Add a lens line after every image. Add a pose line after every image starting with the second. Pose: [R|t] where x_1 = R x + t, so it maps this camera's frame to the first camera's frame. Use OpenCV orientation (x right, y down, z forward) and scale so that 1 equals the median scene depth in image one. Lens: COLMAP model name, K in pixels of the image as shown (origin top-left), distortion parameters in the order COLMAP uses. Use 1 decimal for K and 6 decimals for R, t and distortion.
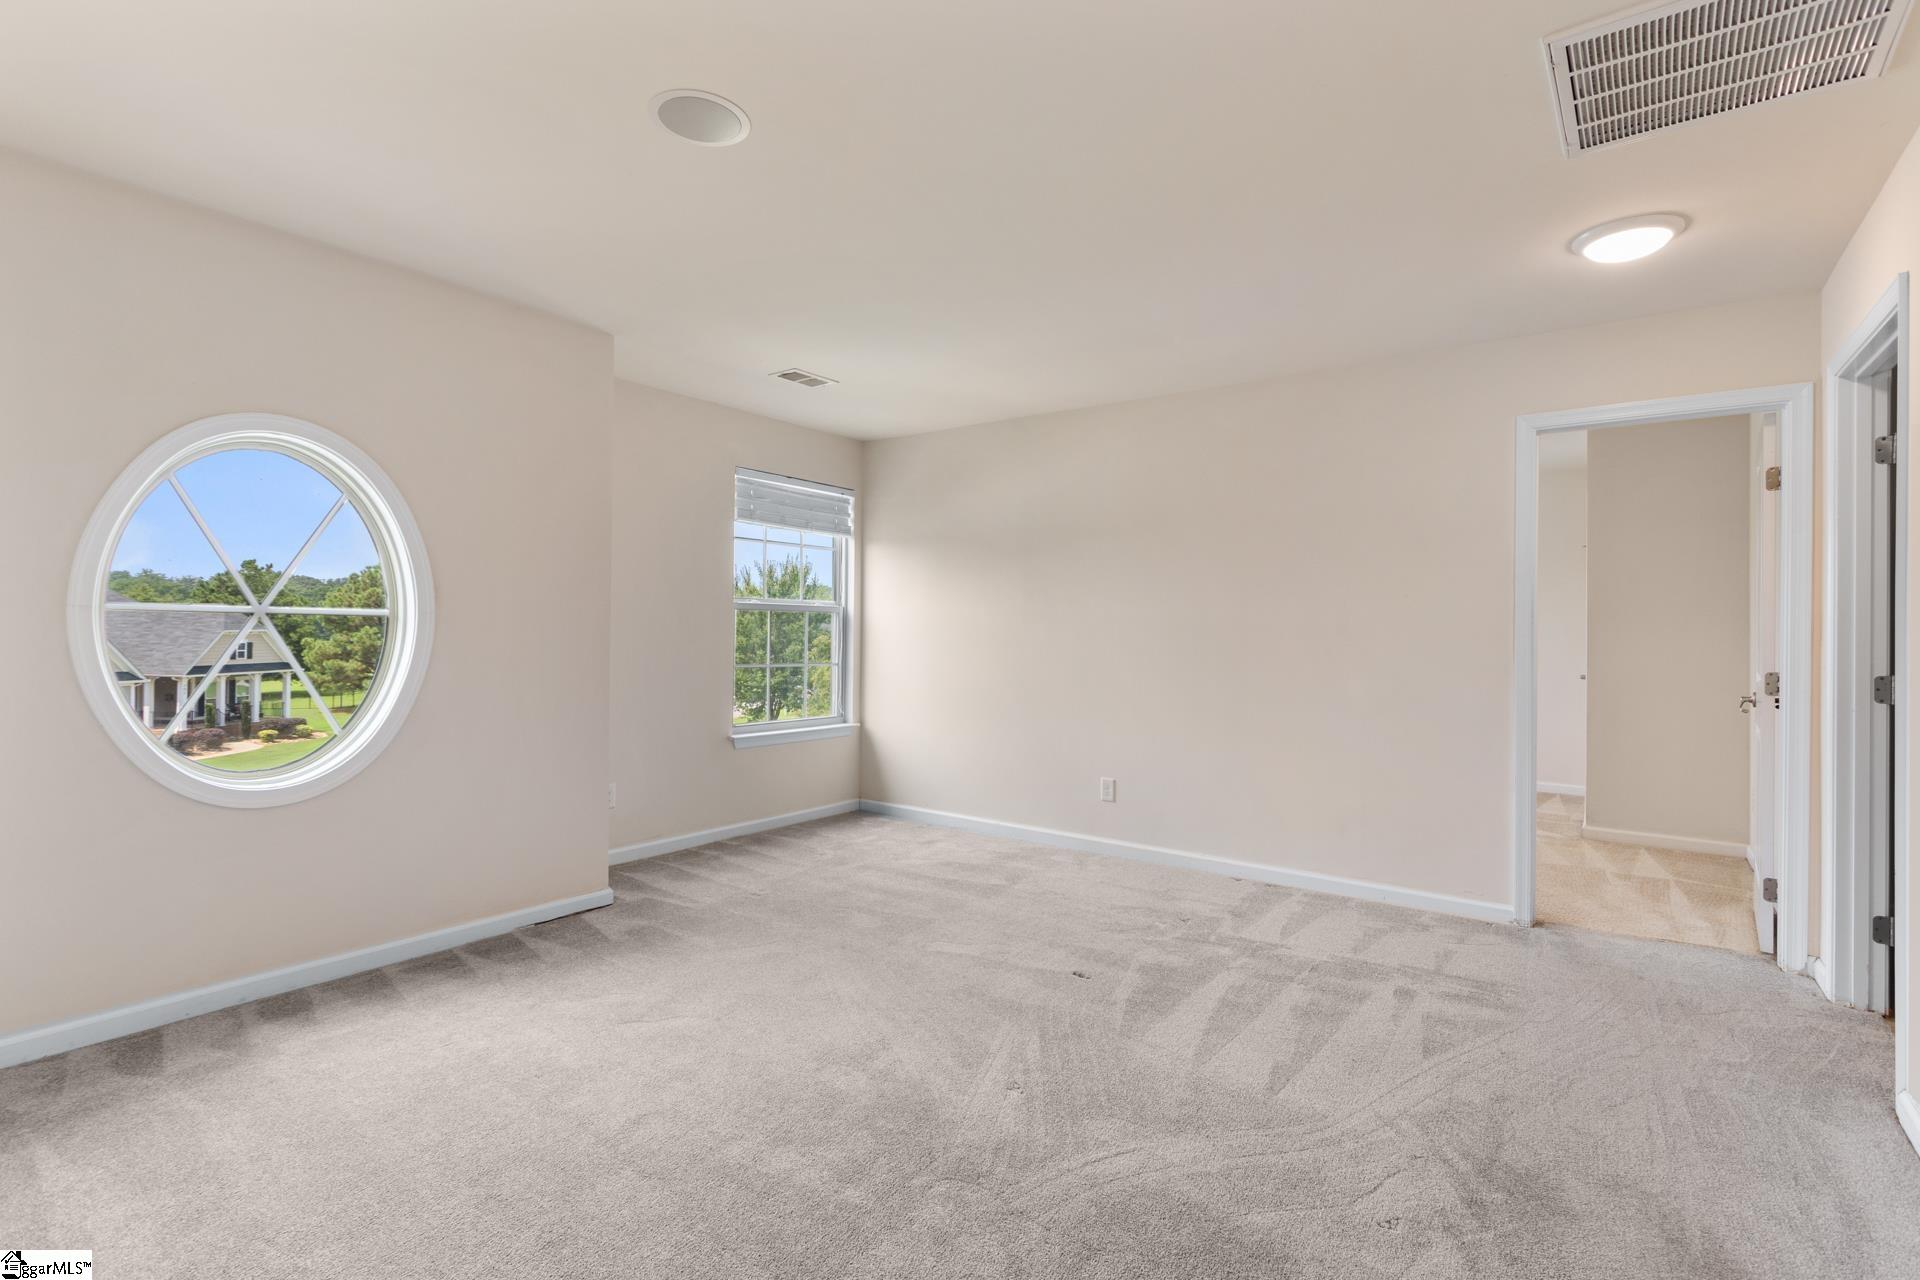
lens RADIAL K [[888.2, 0, 958.4], [0, 888.2, 634.0], [0, 0, 1]] dist [0.006504, -0.000957]
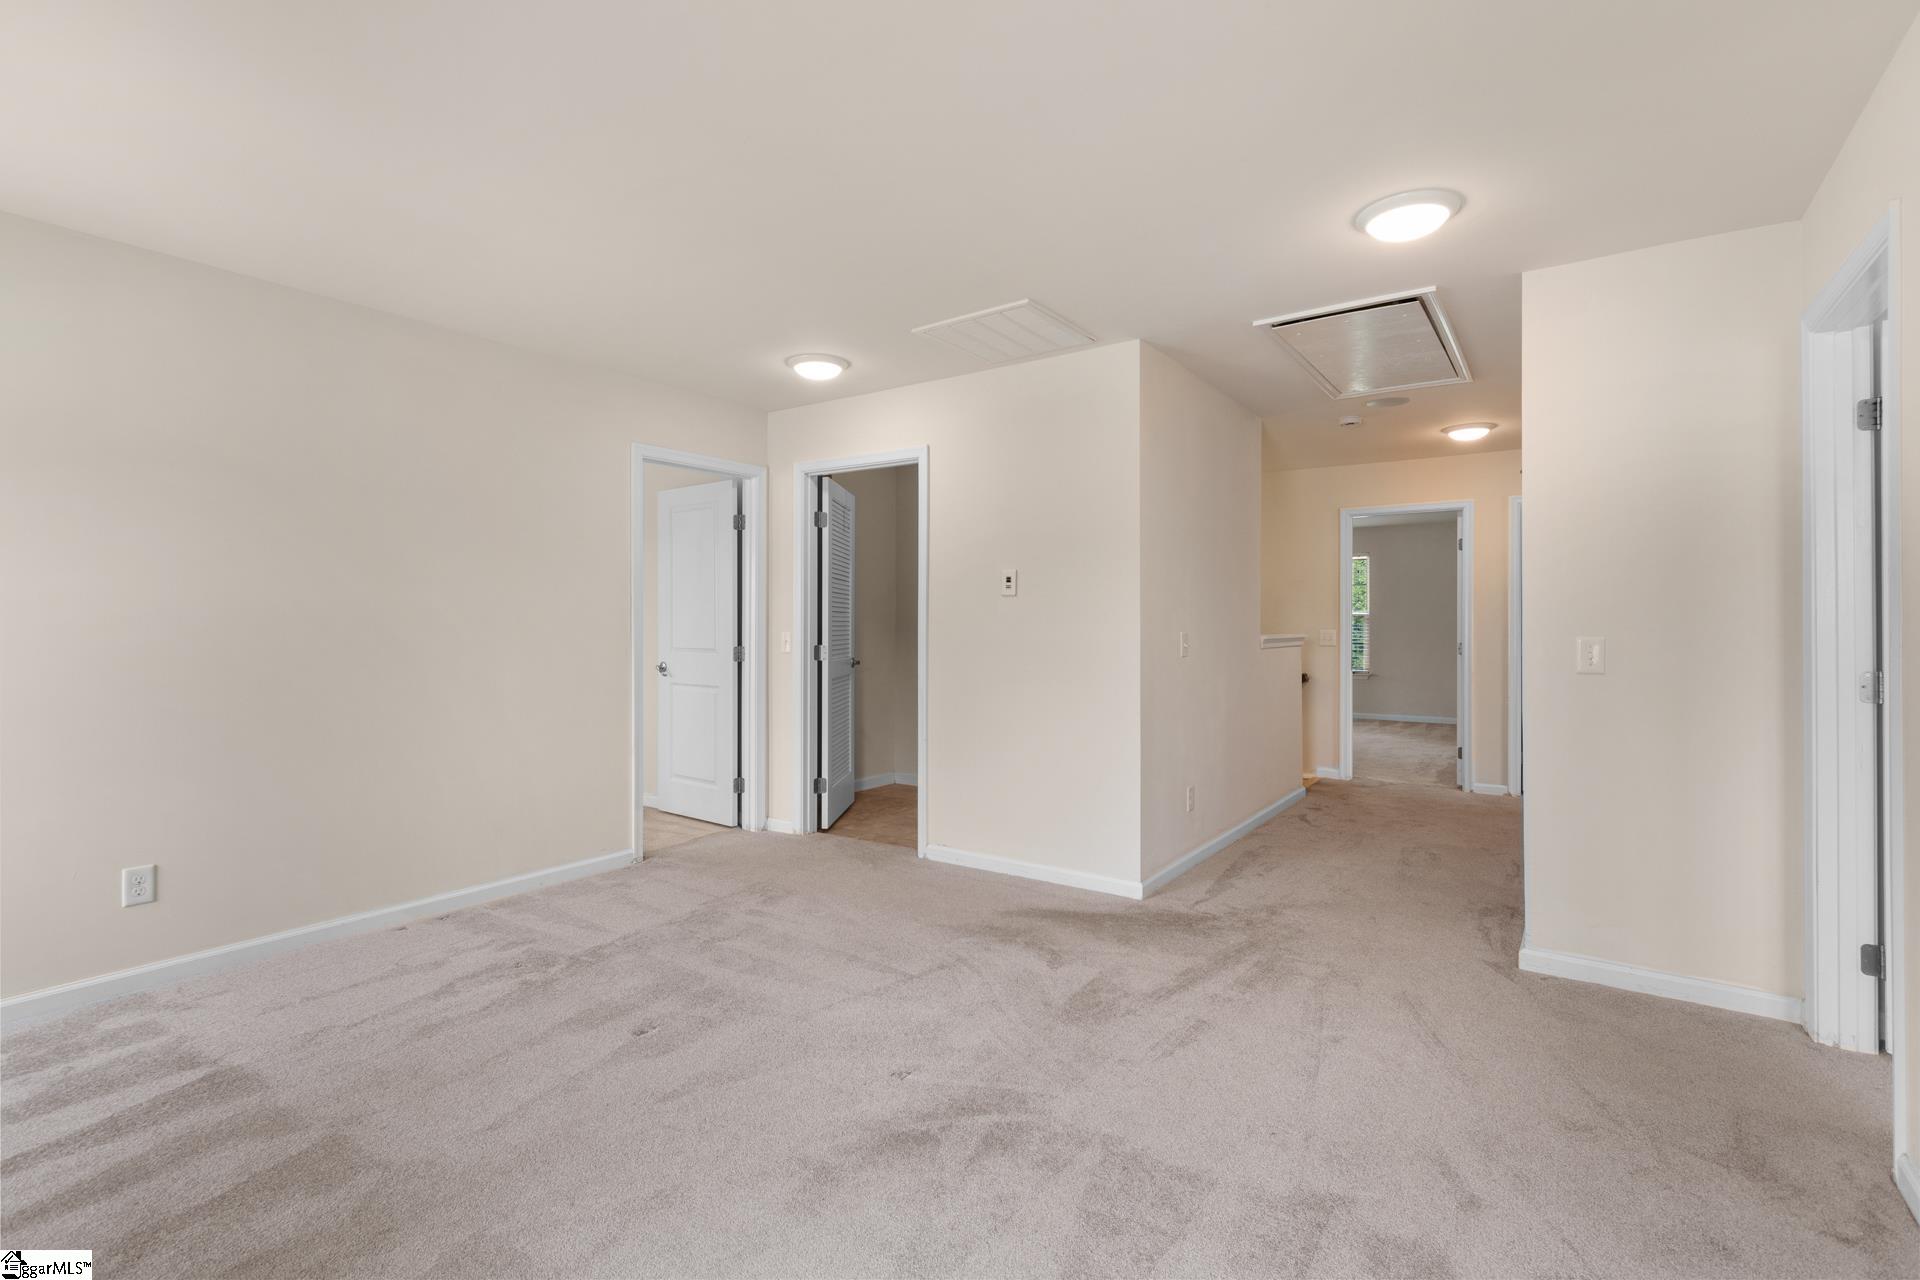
lens RADIAL K [[867.7, 0, 954.1], [0, 867.7, 622.9], [0, 0, 1]] dist [0.003485, -0.000532]
pose [[-0.037473, -0.005124, 0.999285, -0.650360], [-0.003236, 0.999982, 0.005006, -0.013903], [-0.999292, -0.003046, -0.037489, 0.672255]]
